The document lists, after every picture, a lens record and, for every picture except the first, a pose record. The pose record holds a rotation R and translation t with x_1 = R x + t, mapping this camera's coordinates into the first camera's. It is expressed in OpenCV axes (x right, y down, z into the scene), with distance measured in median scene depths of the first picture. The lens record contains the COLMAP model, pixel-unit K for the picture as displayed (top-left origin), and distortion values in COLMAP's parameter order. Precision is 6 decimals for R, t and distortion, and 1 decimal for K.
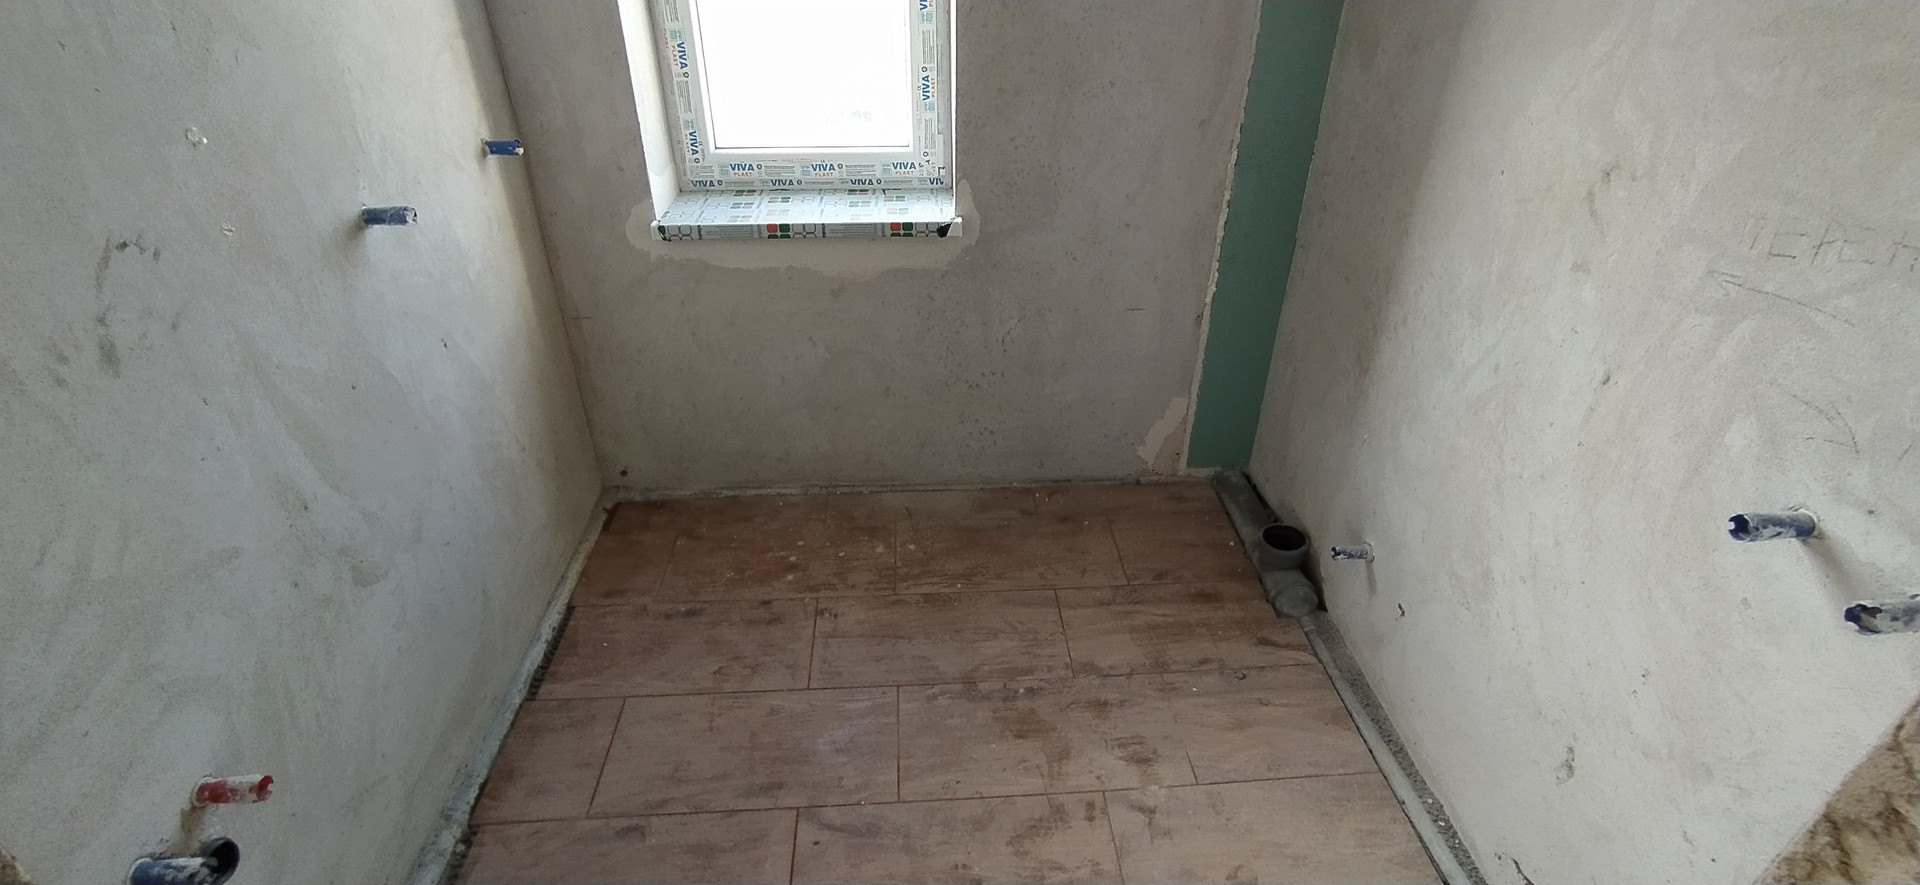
lens RADIAL K [[891.8, 0, 973.4], [0, 891.8, 443.8], [0, 0, 1]] dist [-0.062324, 0.045751]
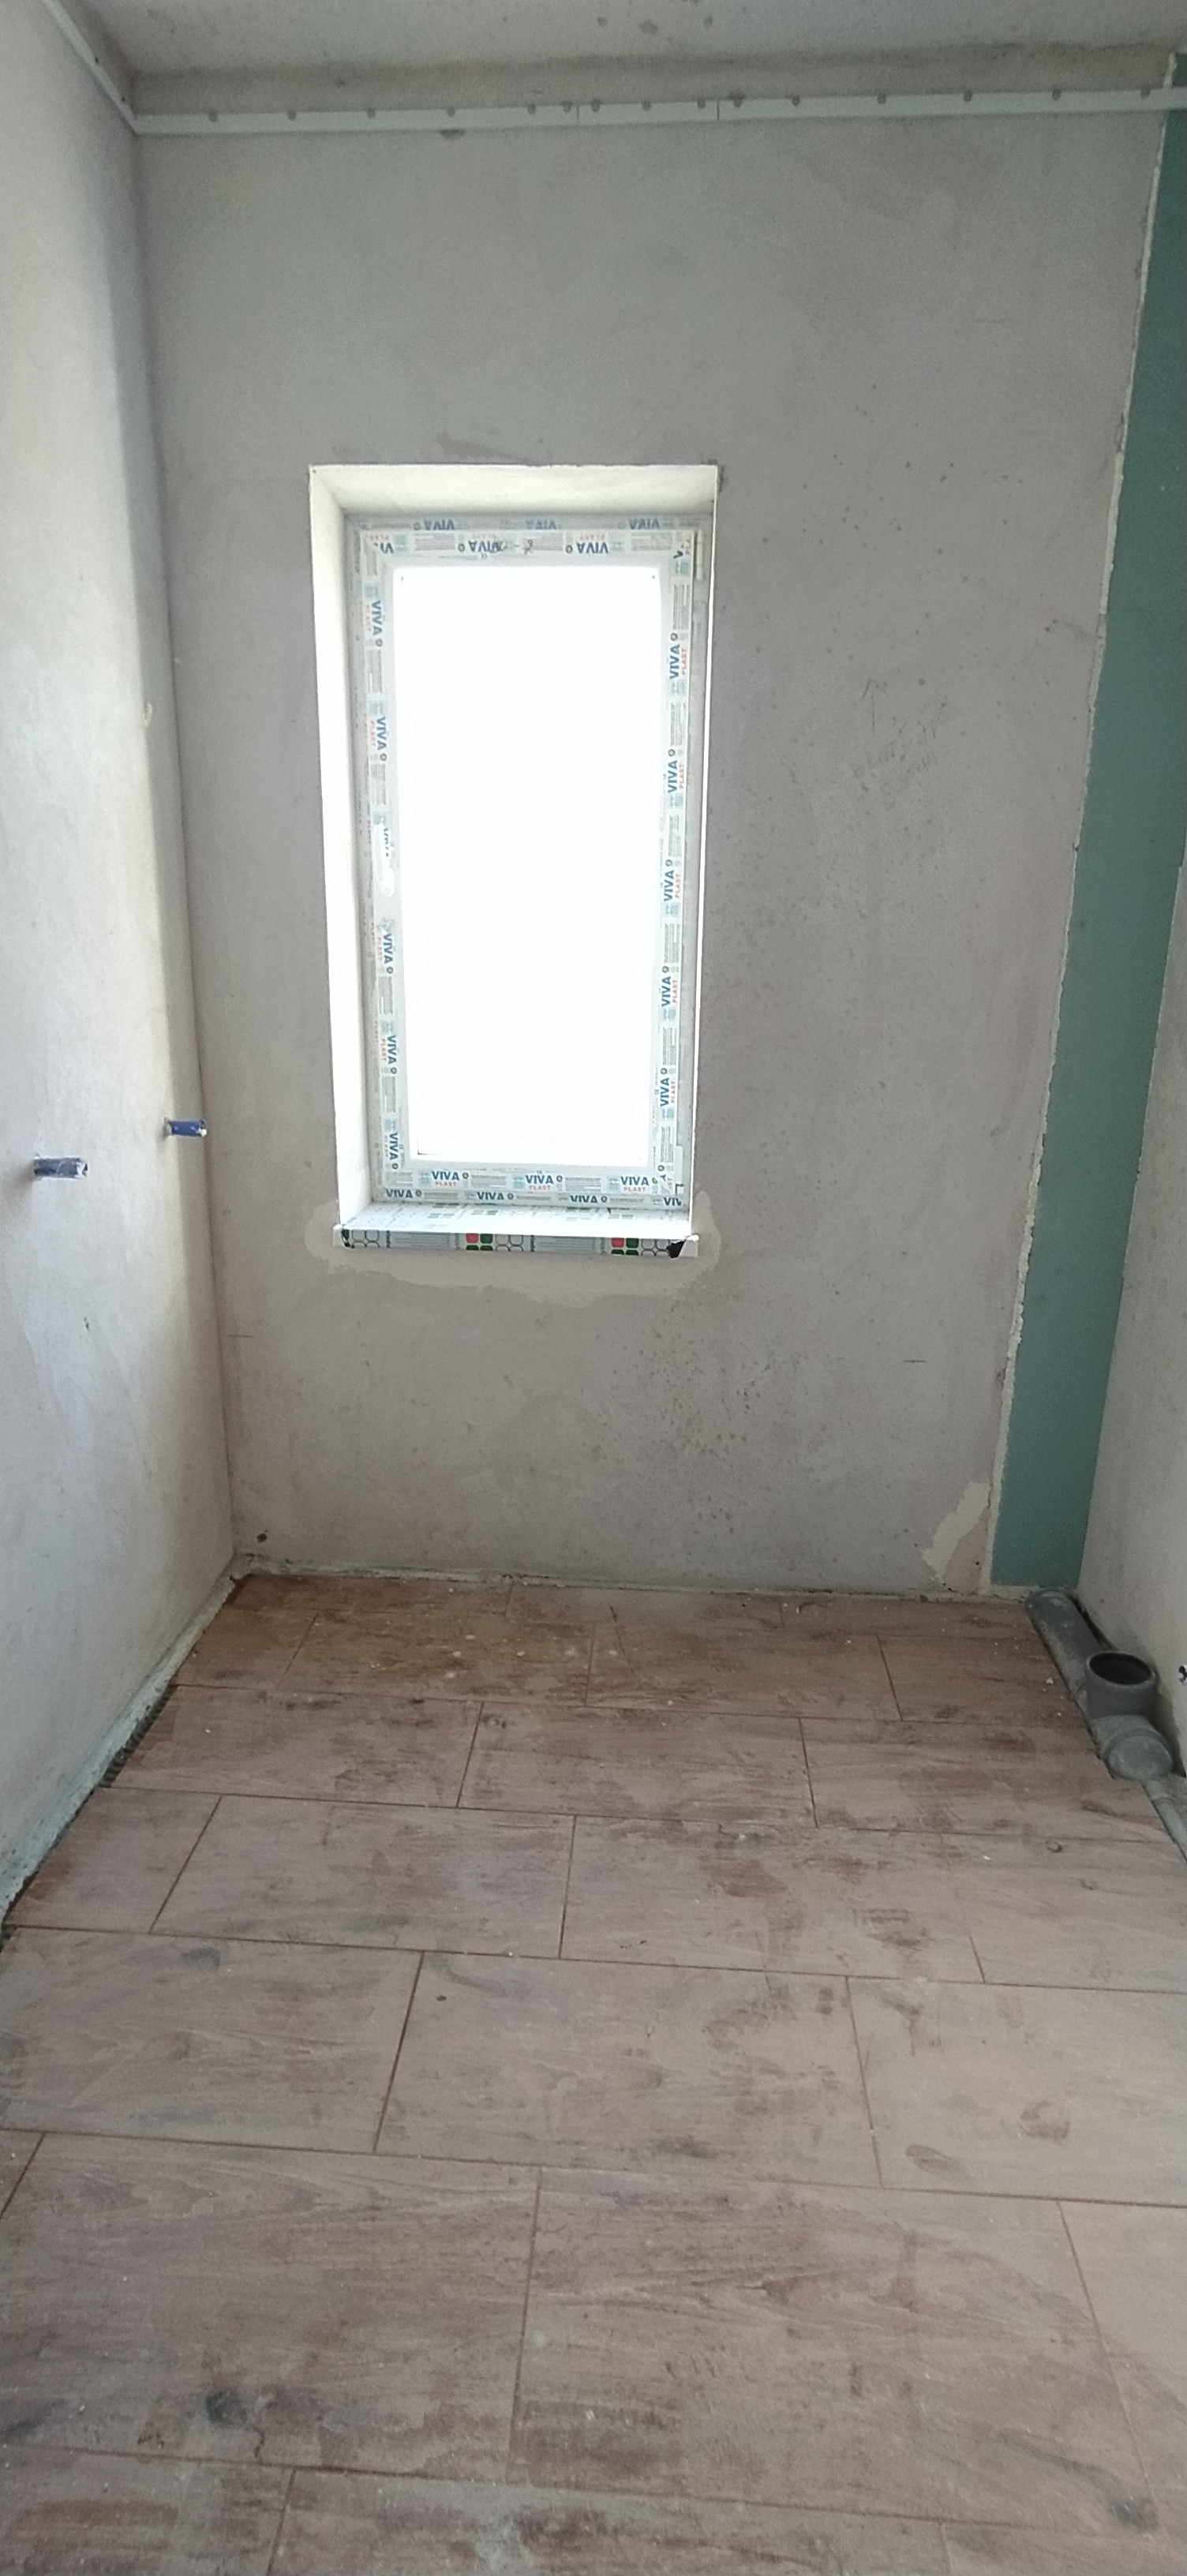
lens RADIAL K [[1196.5, 0, 593.2], [0, 1196.5, 1306.9], [0, 0, 1]] dist [-0.062324, 0.045751]
pose [[0.990721, 0.040195, -0.129828, 0.037286], [-0.074154, 0.960414, -0.268524, 0.116415], [0.113895, 0.275660, 0.954484, -0.056200]]
